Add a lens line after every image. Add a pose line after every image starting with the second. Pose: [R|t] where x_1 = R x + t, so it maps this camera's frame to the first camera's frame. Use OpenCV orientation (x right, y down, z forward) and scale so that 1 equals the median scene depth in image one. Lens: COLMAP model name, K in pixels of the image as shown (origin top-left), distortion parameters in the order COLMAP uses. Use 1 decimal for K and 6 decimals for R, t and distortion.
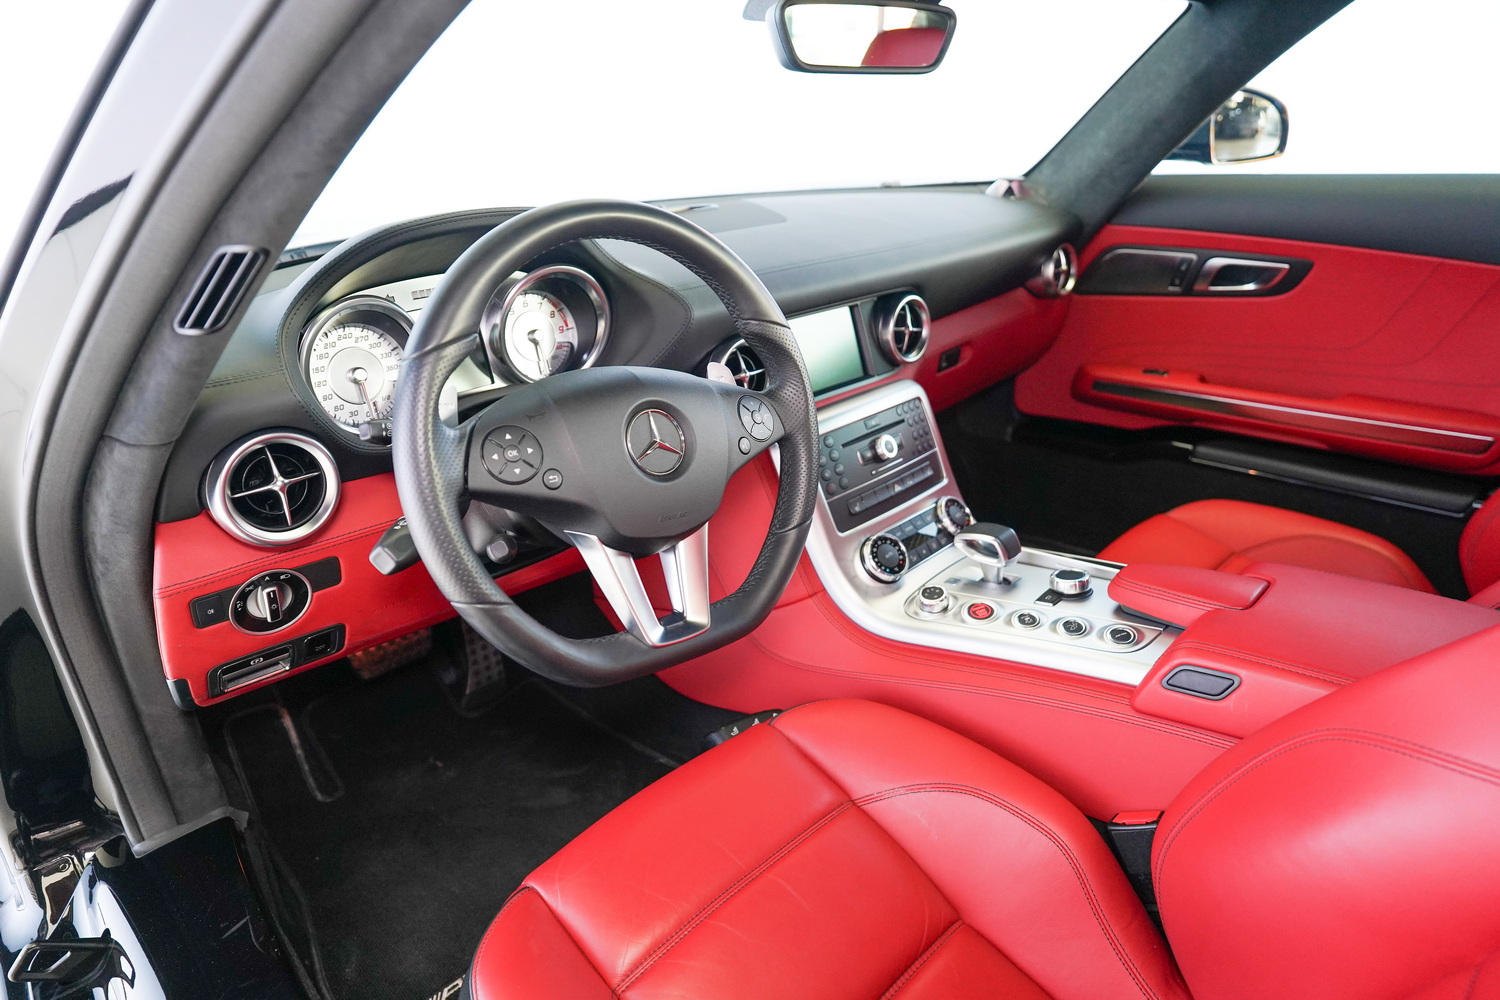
lens RADIAL K [[844.2, 0, 750.0], [0, 844.2, 500.0], [0, 0, 1]] dist [-0.069386, 0.039188]
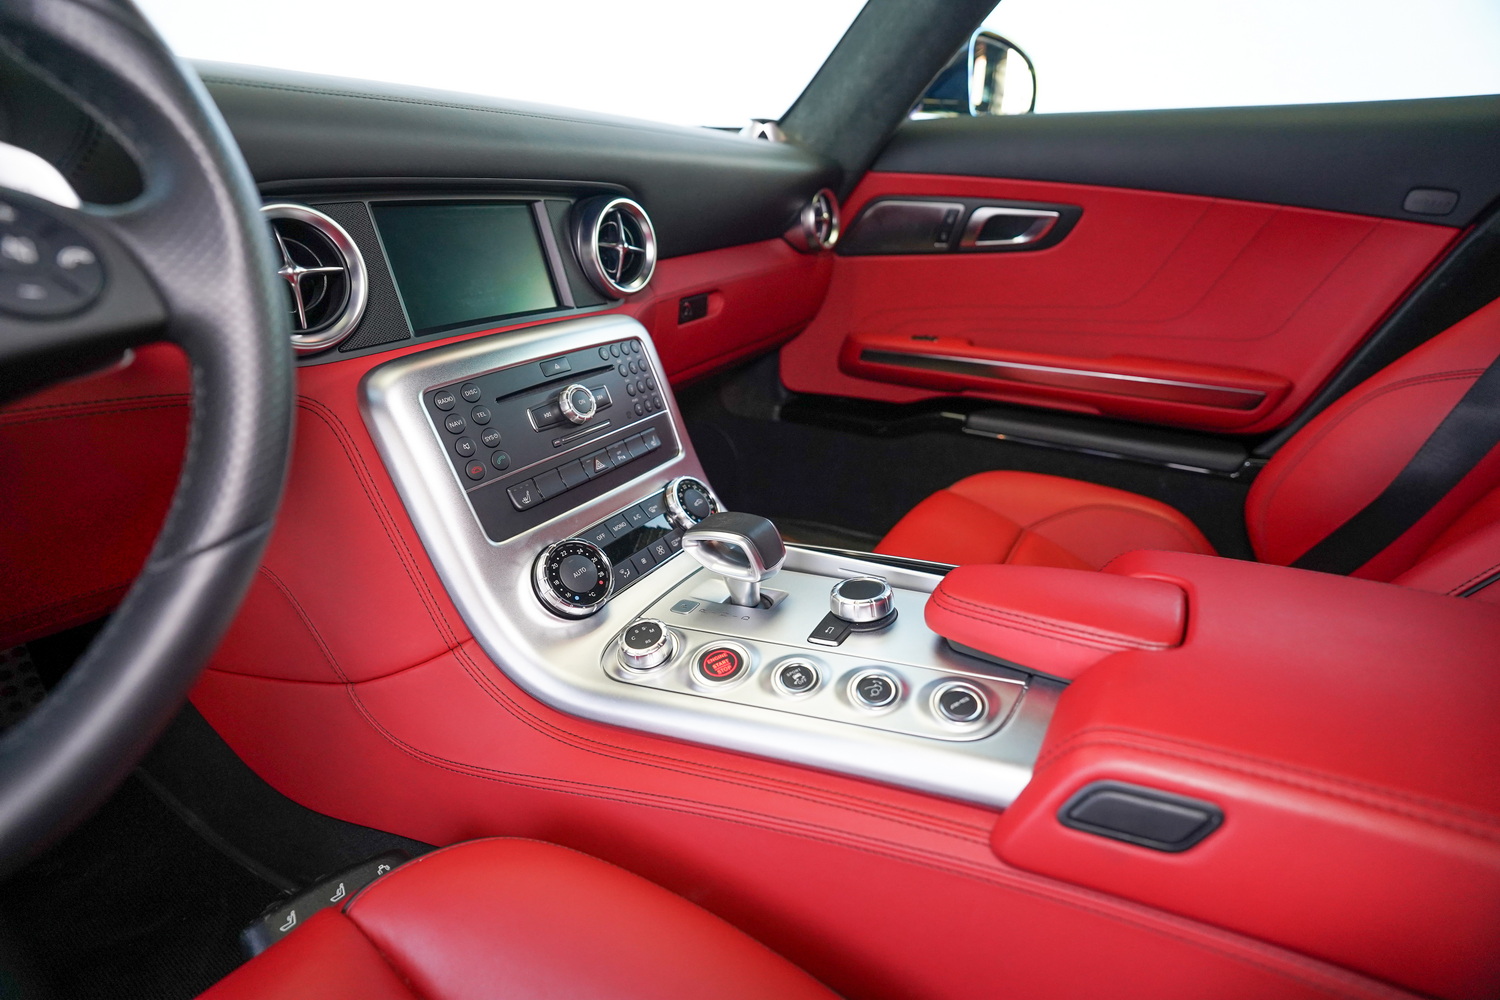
lens RADIAL K [[730.6, 0, 750.0], [0, 730.6, 500.0], [0, 0, 1]] dist [-0.096933, 0.018692]
pose [[0.968591, -0.050960, 0.243380, 0.145183], [0.049037, 0.998699, 0.013958, 0.009810], [-0.243775, -0.001585, 0.969831, 0.412258]]
